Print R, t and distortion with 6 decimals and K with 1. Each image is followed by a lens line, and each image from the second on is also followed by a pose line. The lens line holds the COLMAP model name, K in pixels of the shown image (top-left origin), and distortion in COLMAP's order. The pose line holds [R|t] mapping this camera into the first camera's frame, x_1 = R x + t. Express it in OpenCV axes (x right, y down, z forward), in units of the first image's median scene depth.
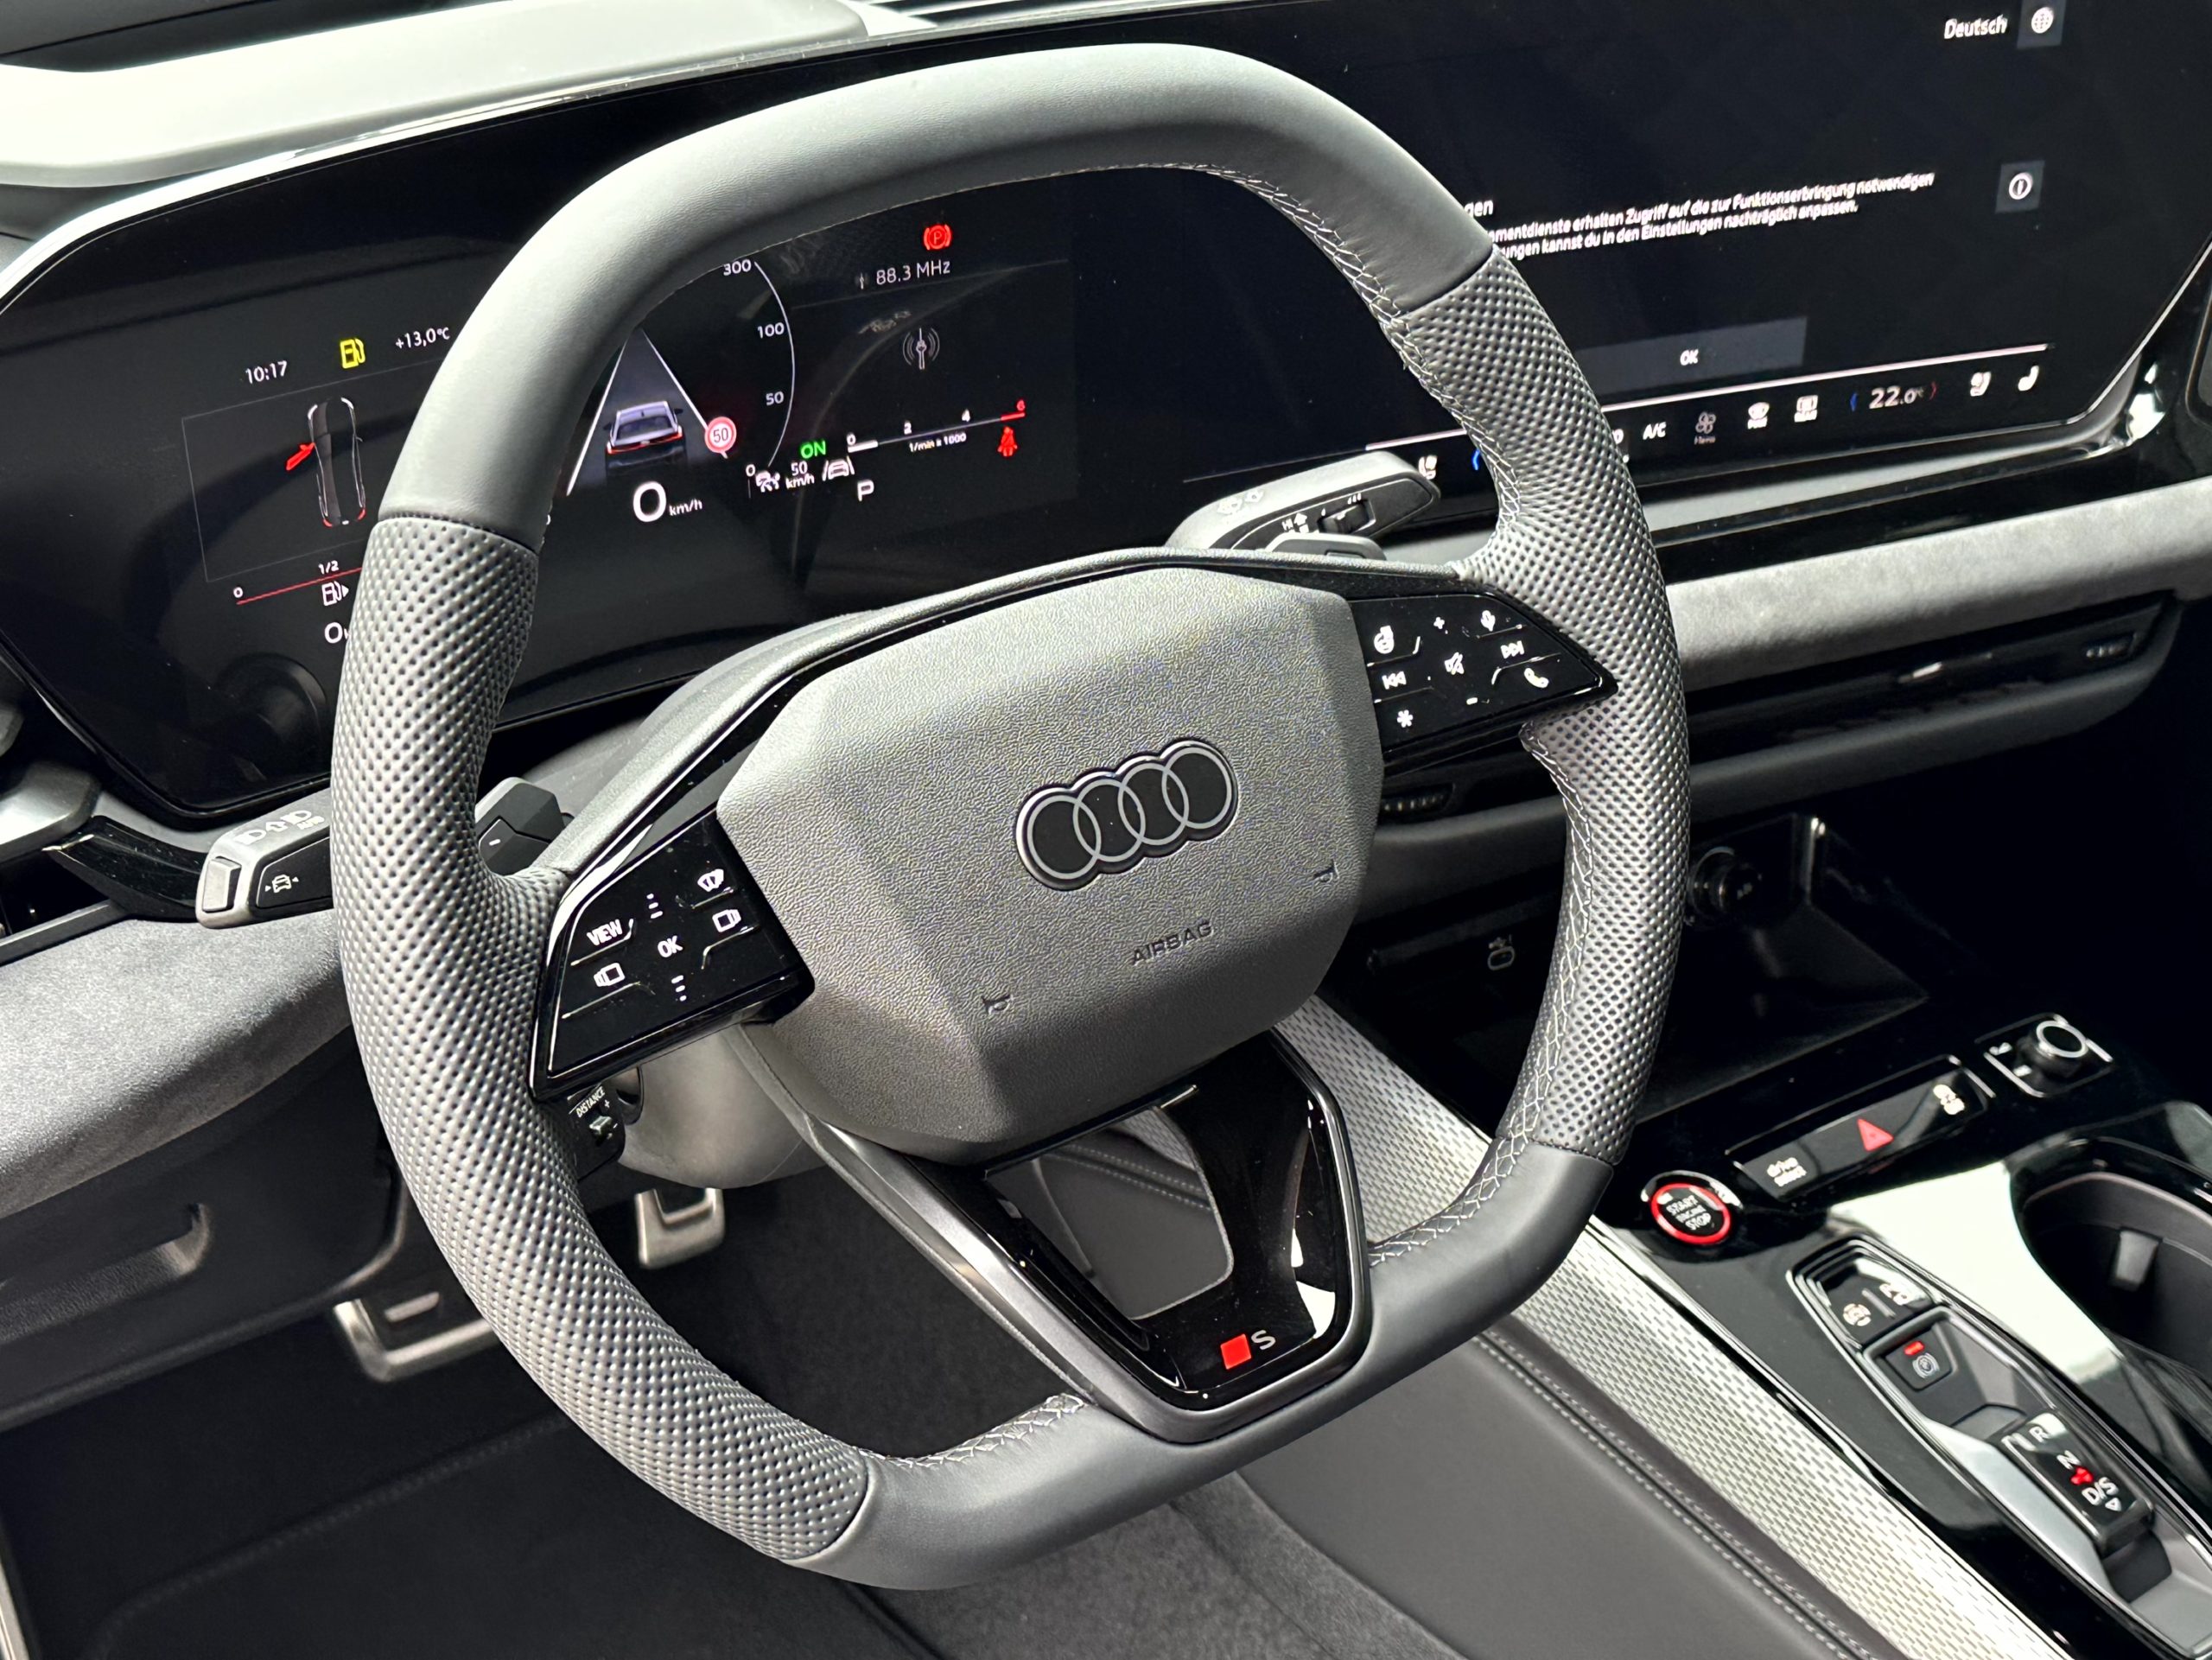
lens RADIAL K [[3147.1, 0, 1099.7], [0, 3147.1, 826.4], [0, 0, 1]] dist [0.153251, -0.137144]
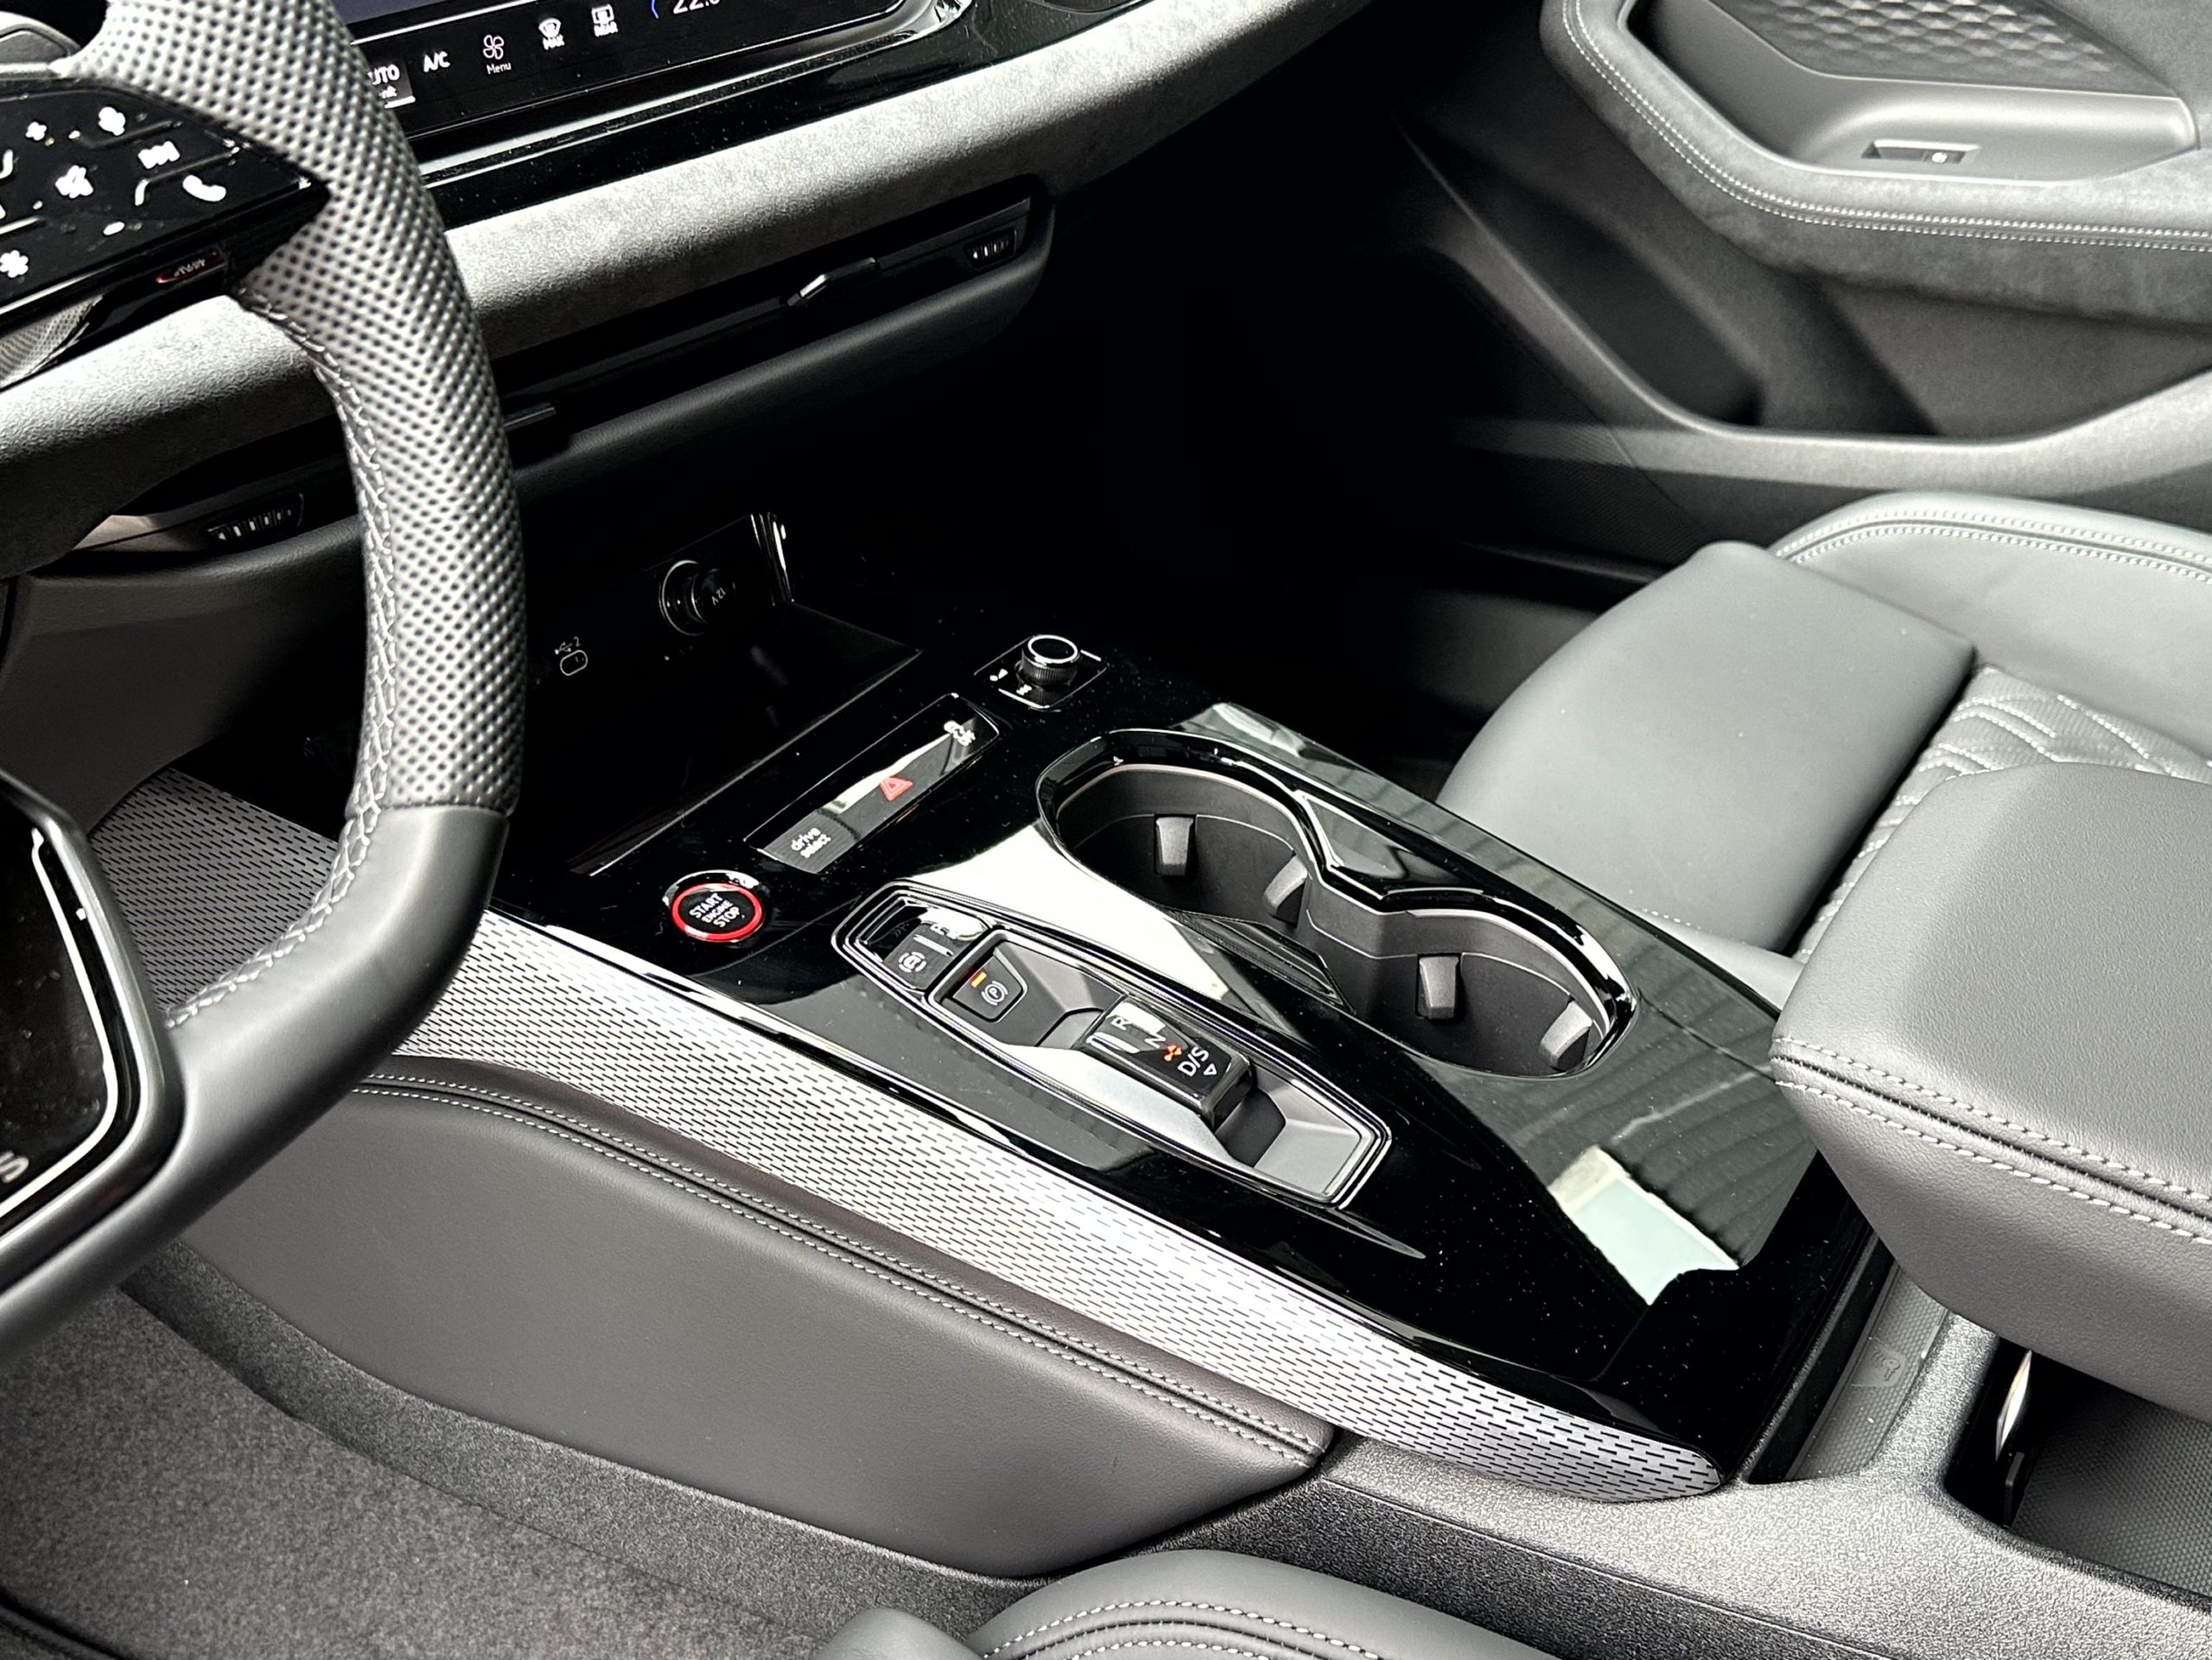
lens RADIAL K [[2375.1, 0, 1106.0], [0, 2375.1, 830.0], [0, 0, 1]] dist [0.158233, -0.327053]
pose [[0.923194, -0.263193, 0.280074, 0.122151], [0.259614, 0.964391, 0.050510, 0.109565], [-0.283394, 0.026081, 0.958649, 0.372602]]
